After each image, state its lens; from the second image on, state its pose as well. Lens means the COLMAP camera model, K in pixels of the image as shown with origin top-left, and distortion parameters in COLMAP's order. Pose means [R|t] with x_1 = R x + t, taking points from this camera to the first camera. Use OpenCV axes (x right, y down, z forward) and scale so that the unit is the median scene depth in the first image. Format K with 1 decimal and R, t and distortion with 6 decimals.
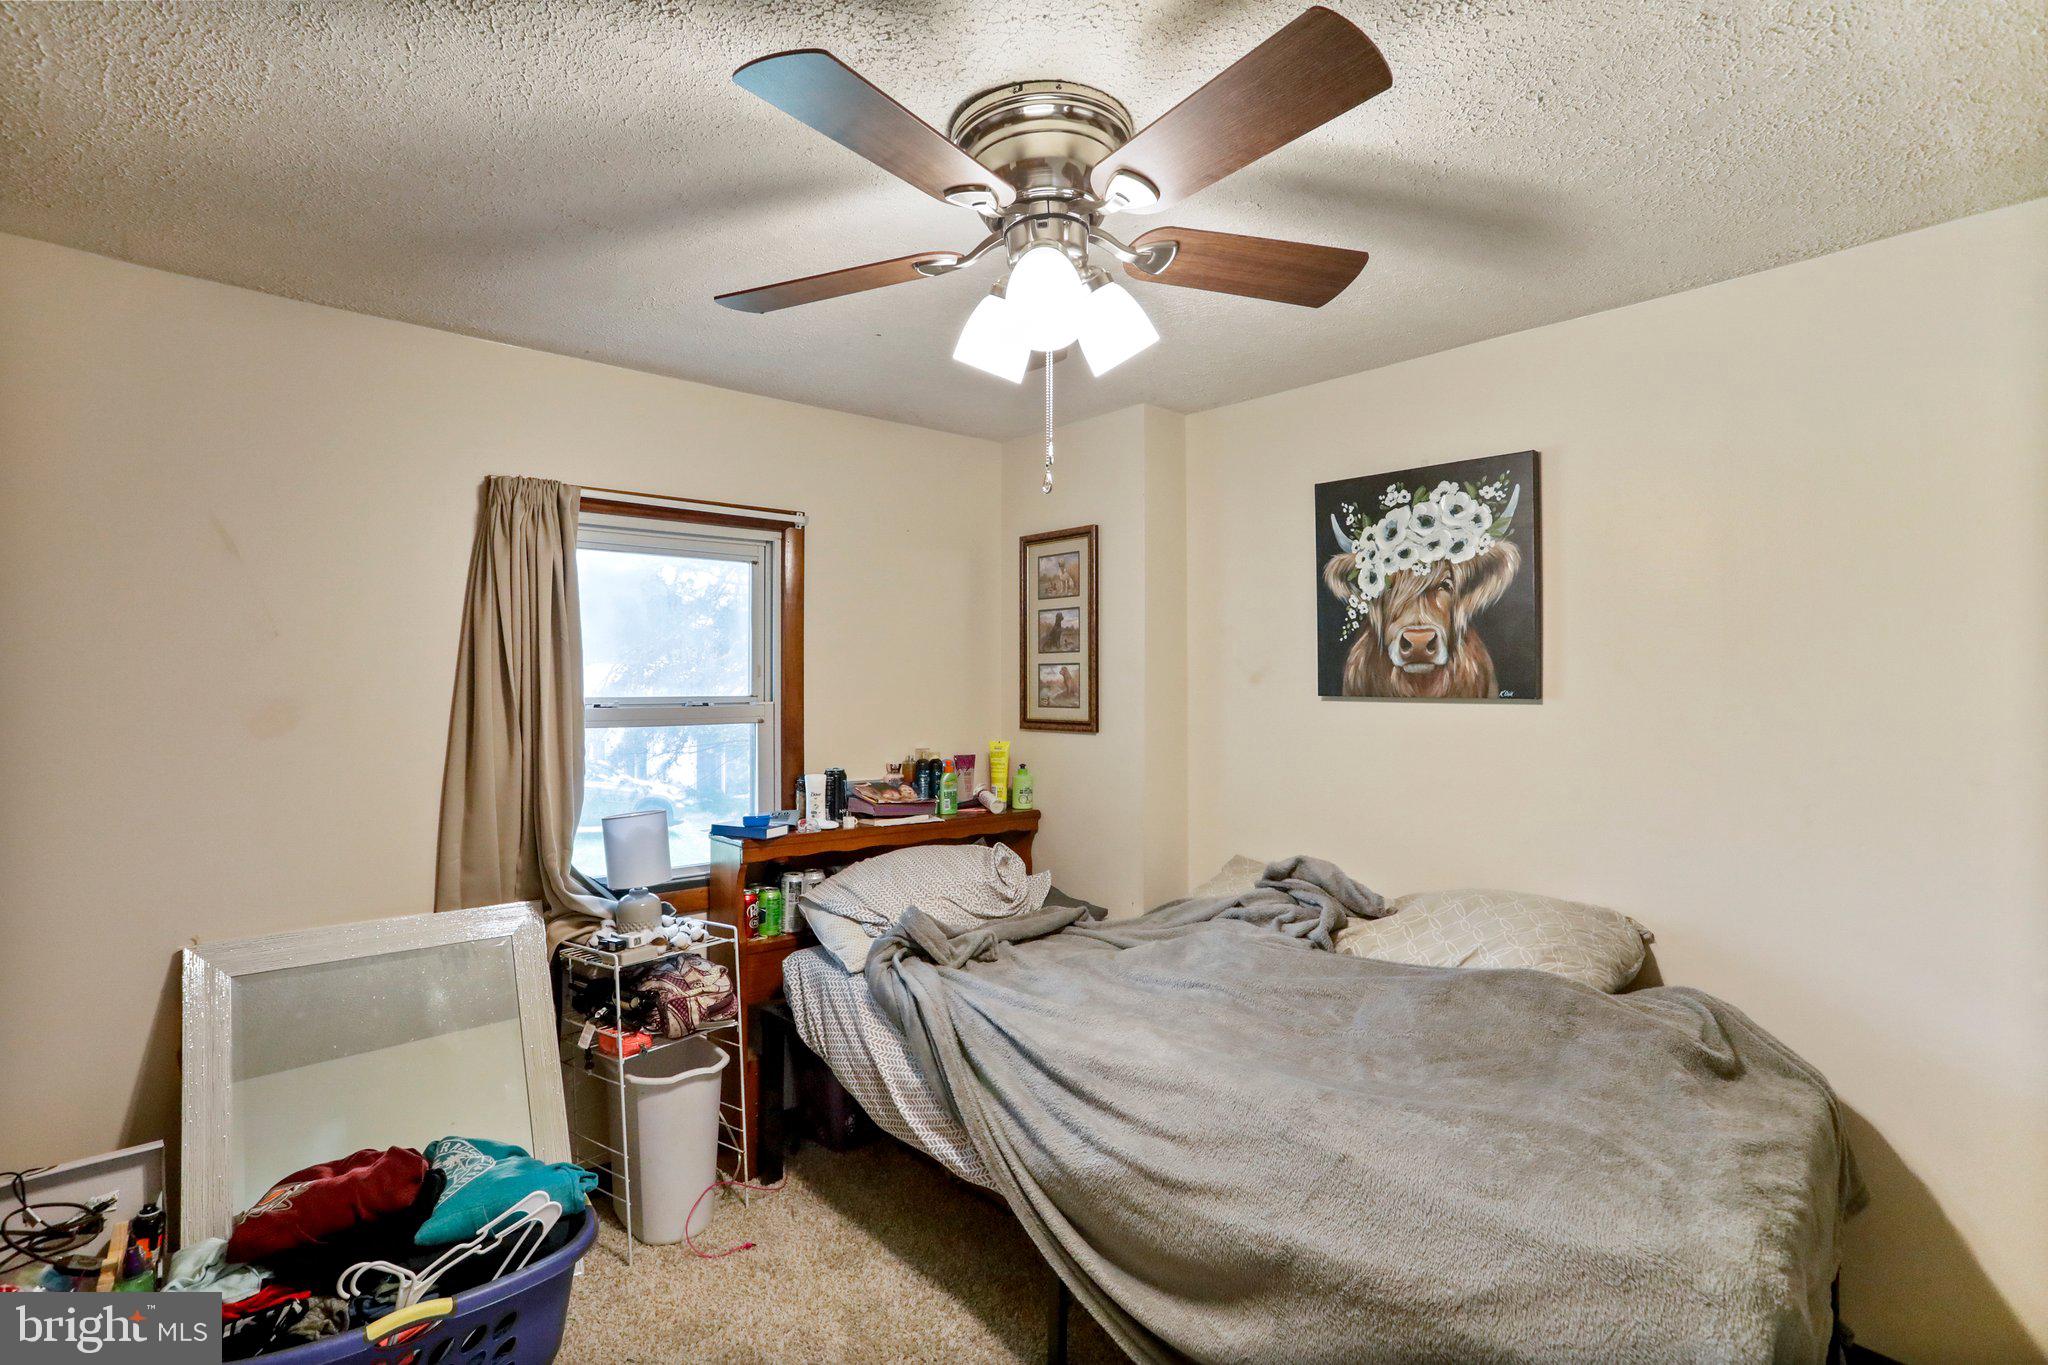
lens RADIAL K [[994.0, 0, 1027.9], [0, 994.0, 688.1], [0, 0, 1]] dist [0.000129, 0.000622]
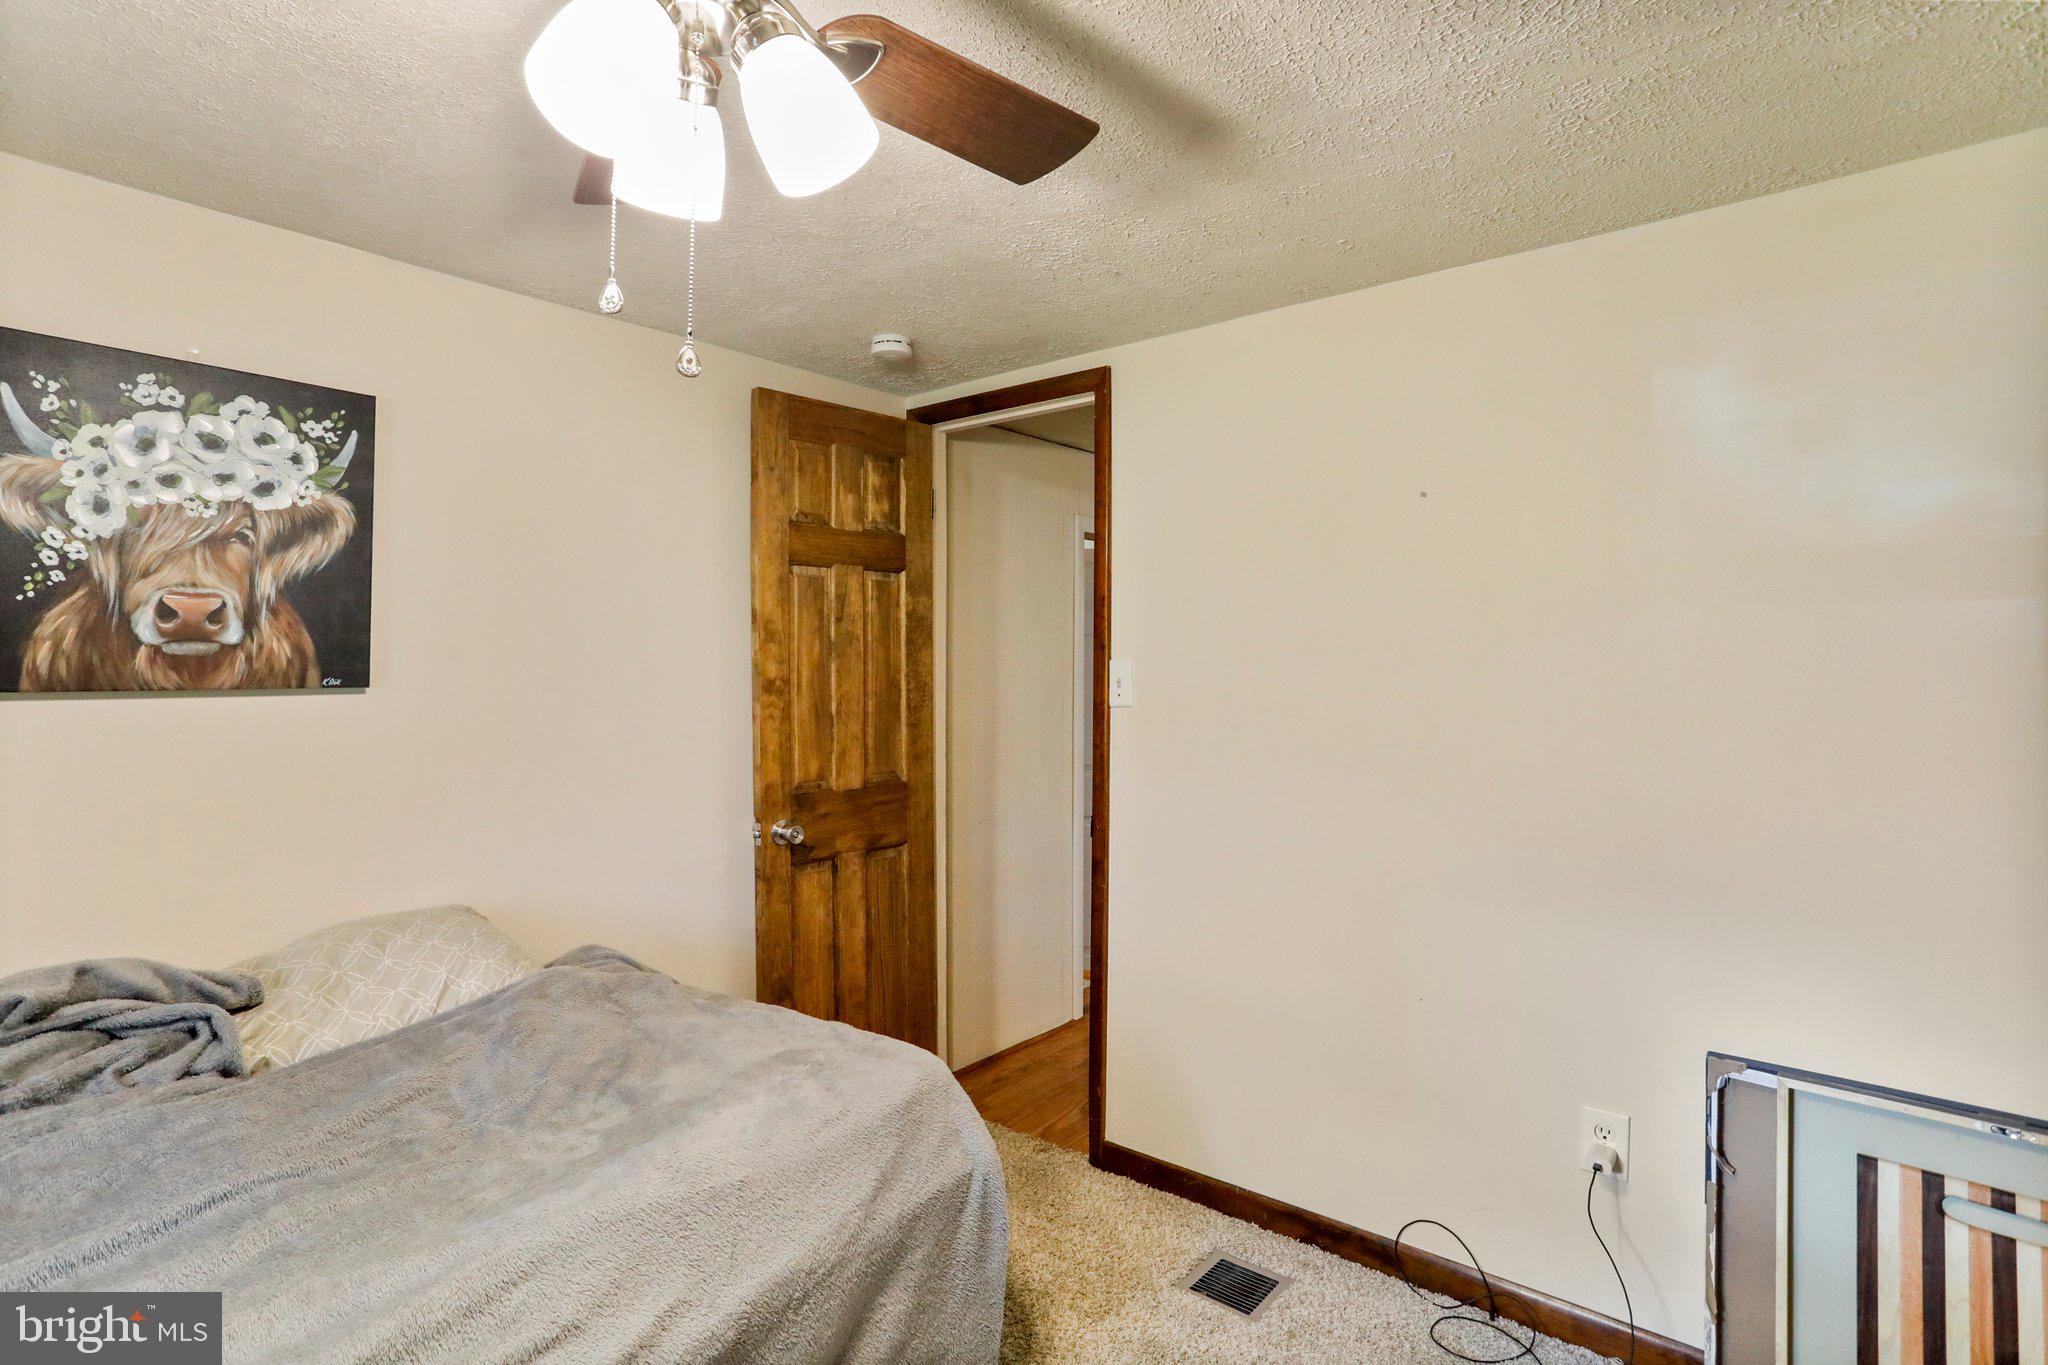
lens RADIAL K [[994.0, 0, 1019.3], [0, 994.0, 670.6], [0, 0, 1]] dist [0.000129, 0.000622]
pose [[-0.119026, -0.001648, 0.992890, -0.375564], [0.012566, 0.999916, 0.003166, 0.000651], [-0.992812, 0.012853, -0.118995, 0.510447]]
